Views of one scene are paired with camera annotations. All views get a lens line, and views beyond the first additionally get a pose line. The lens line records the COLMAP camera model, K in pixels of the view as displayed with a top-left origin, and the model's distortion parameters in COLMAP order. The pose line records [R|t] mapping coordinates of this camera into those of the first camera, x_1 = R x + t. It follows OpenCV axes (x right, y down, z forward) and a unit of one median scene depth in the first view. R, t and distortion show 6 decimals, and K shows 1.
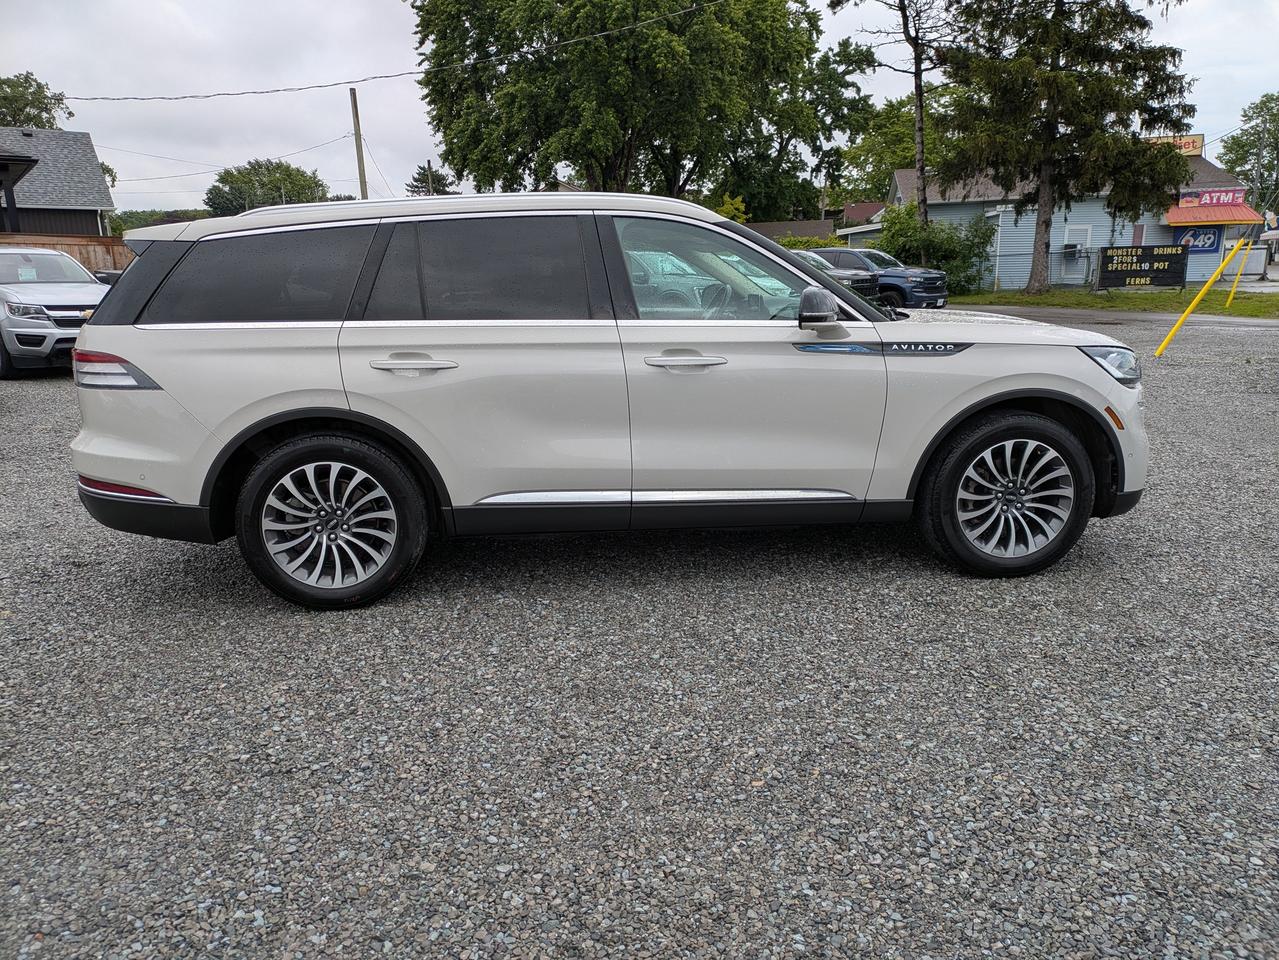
lens RADIAL K [[952.9, 0, 636.2], [0, 952.9, 485.2], [0, 0, 1]] dist [0.030959, 0.004526]
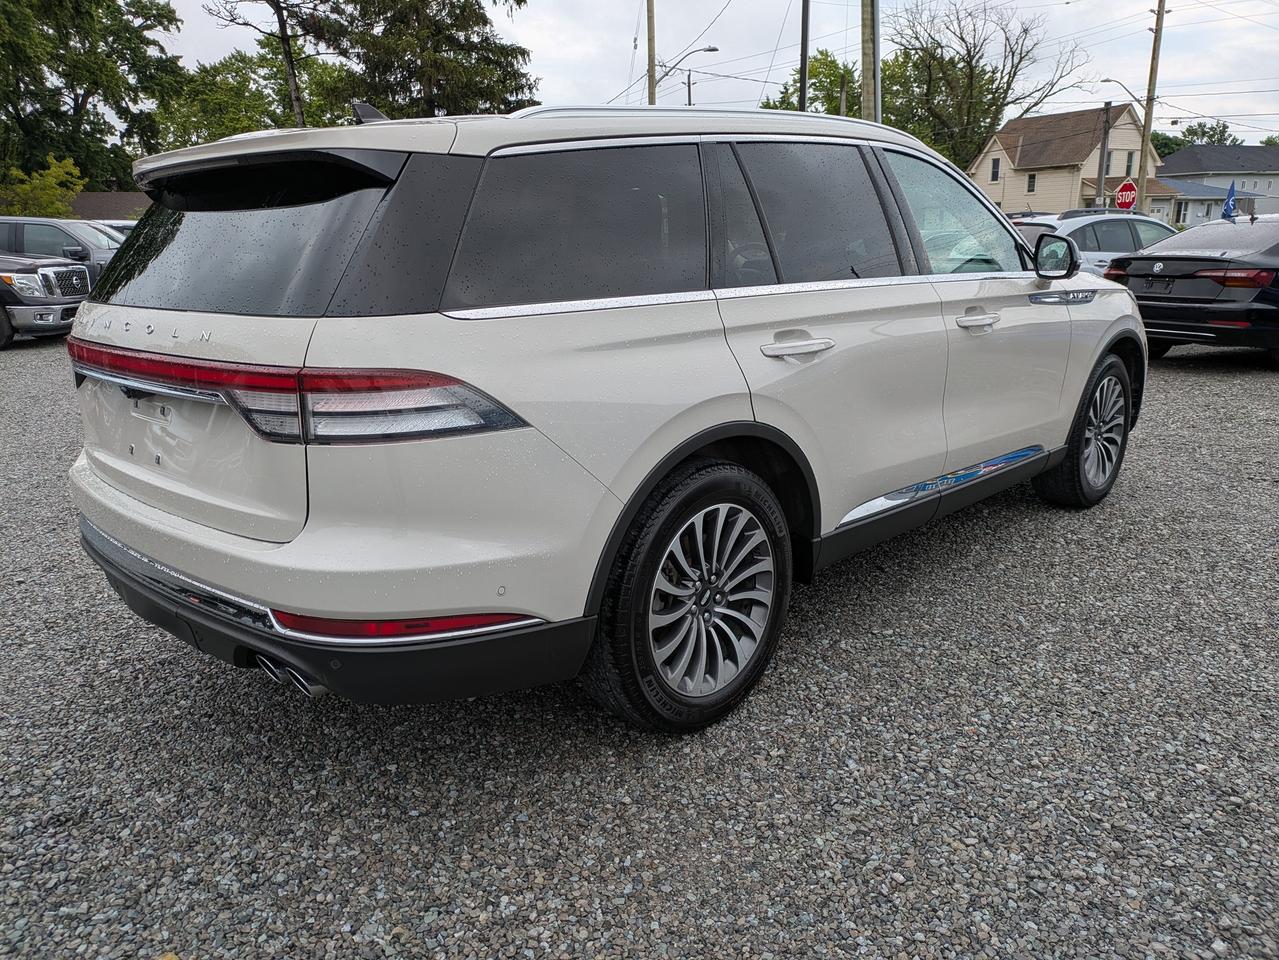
lens RADIAL K [[952.9, 0, 628.8], [0, 952.9, 479.2], [0, 0, 1]] dist [0.030959, 0.004526]
pose [[0.778661, -0.157094, 0.607461, -0.094905], [0.148983, 0.986753, 0.064211, -0.011530], [-0.609501, 0.040503, 0.791750, 0.064121]]
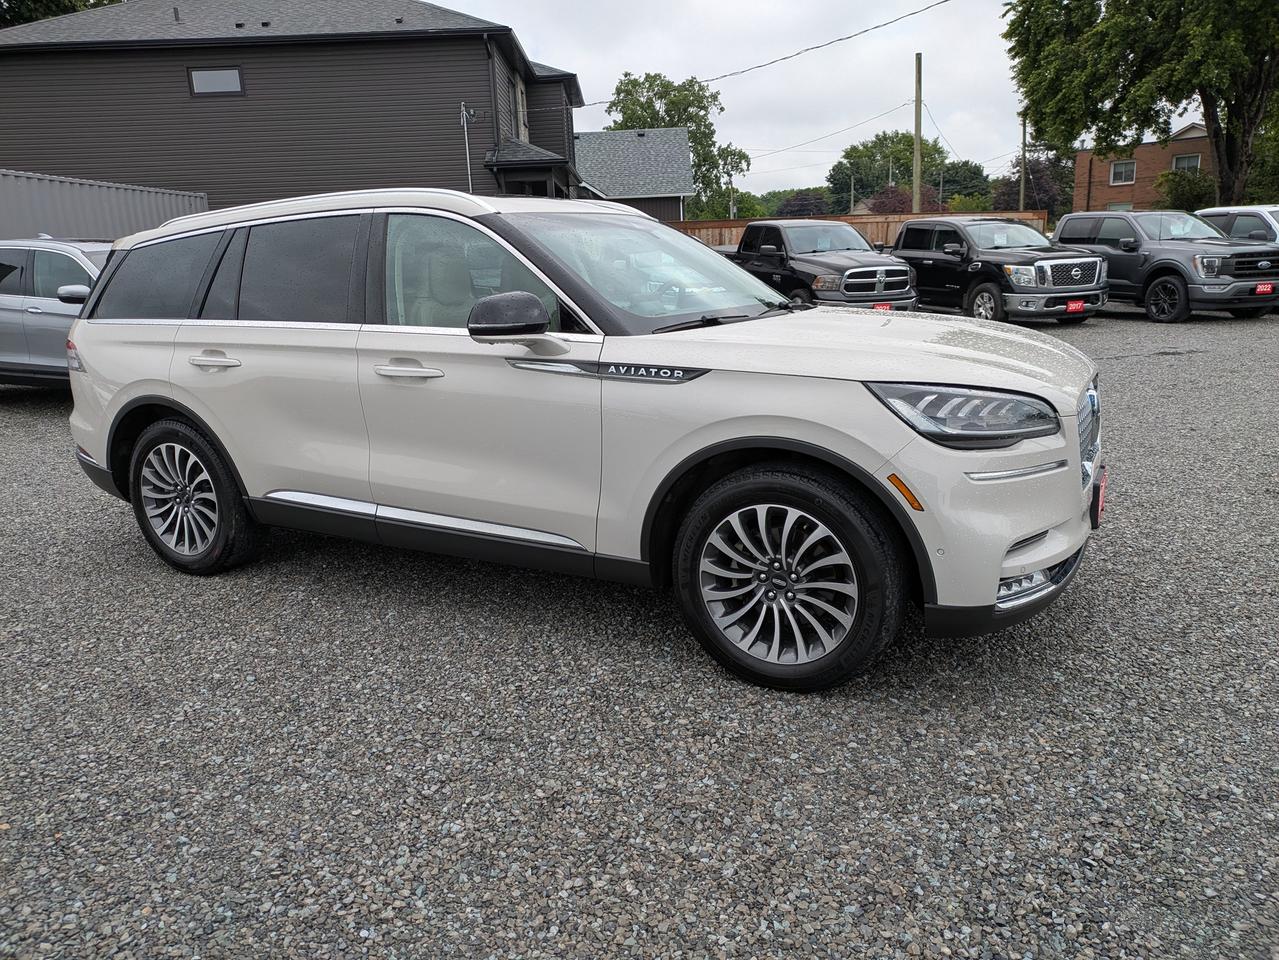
lens RADIAL K [[952.9, 0, 645.2], [0, 952.9, 485.2], [0, 0, 1]] dist [0.030959, 0.004526]
pose [[0.817558, 0.121368, -0.562911, 0.097423], [-0.103308, 0.992590, 0.063970, -0.013255], [0.566504, 0.005854, 0.824039, 0.046926]]
